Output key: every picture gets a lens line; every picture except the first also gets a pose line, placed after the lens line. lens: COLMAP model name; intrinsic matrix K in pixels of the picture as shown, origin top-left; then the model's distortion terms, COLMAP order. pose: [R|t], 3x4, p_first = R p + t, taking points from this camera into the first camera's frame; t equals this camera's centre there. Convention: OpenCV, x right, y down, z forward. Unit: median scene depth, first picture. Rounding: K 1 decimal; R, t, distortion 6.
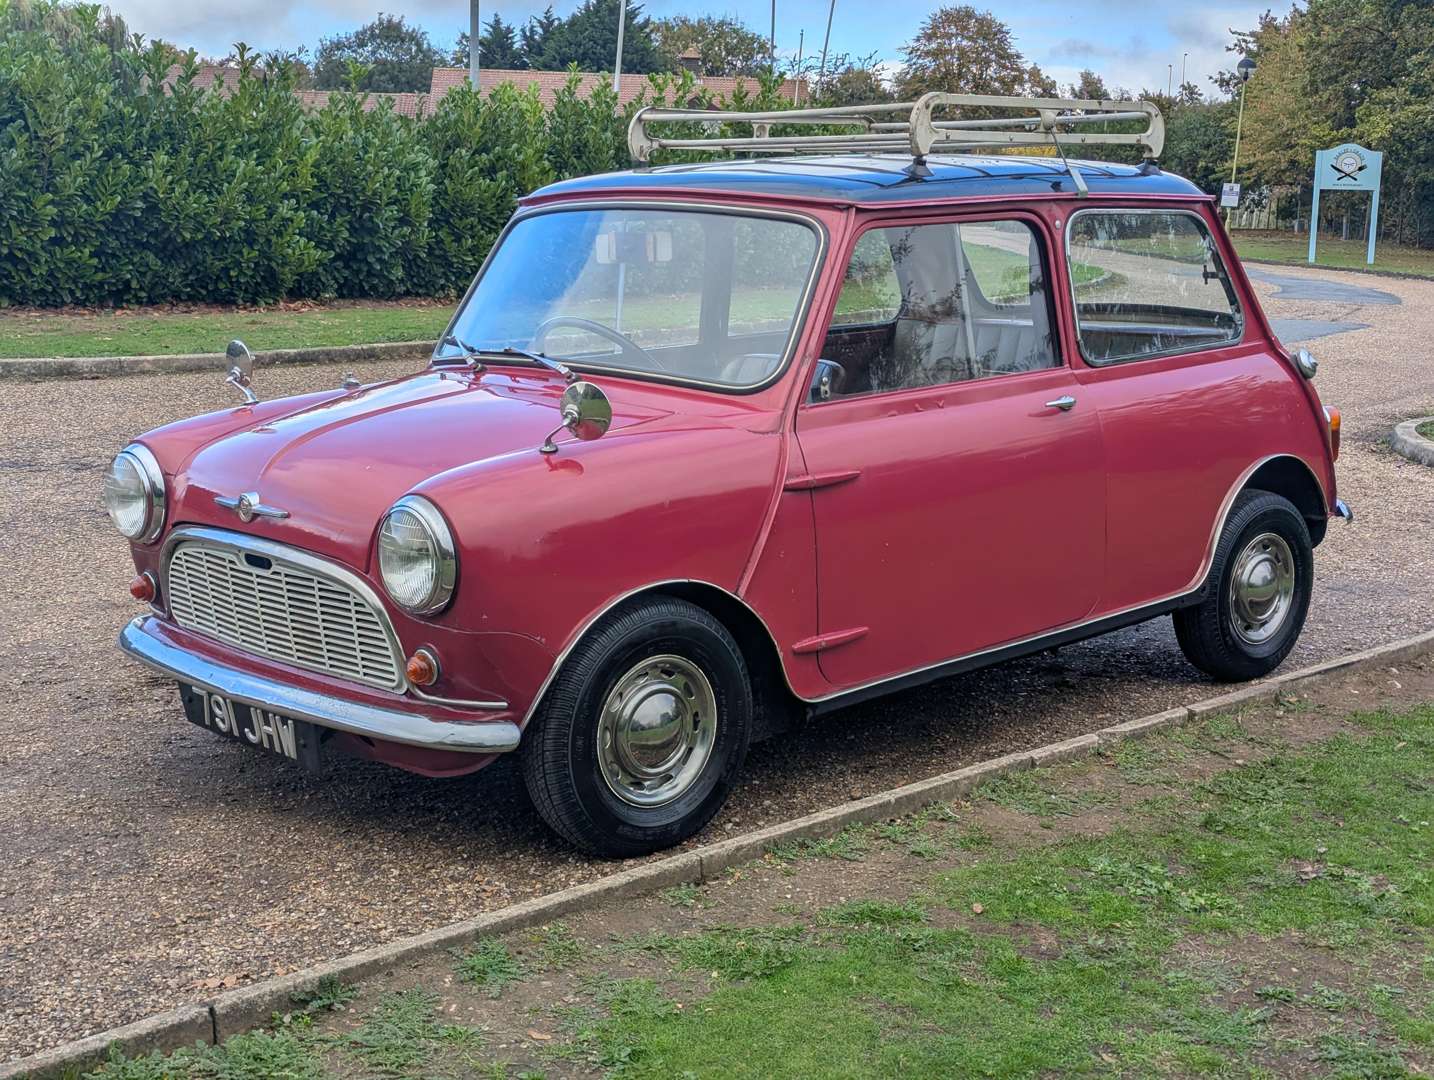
lens RADIAL K [[2095.3, 0, 725.2], [0, 2095.3, 504.4], [0, 0, 1]] dist [0.046131, -0.091840]
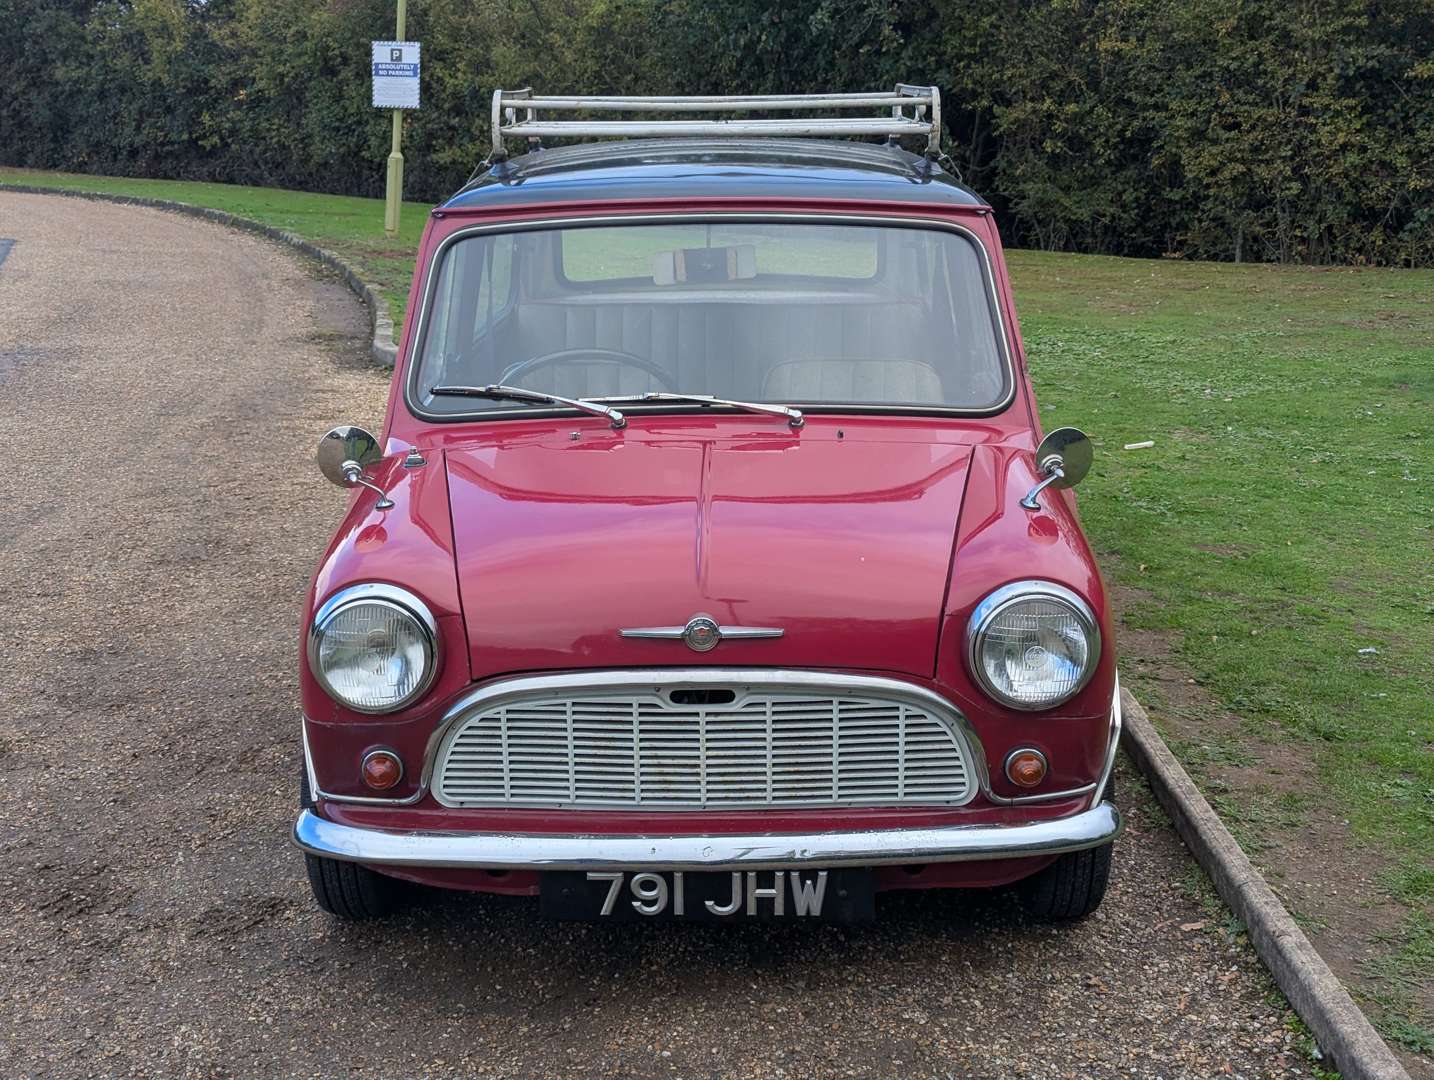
lens RADIAL K [[2032.4, 0, 646.7], [0, 2032.4, 542.9], [0, 0, 1]] dist [0.073064, -0.108156]
pose [[0.673077, -0.158582, 0.722371, -0.771009], [0.110985, 0.987338, 0.113340, -0.118735], [-0.731198, 0.003886, 0.682155, 0.469170]]
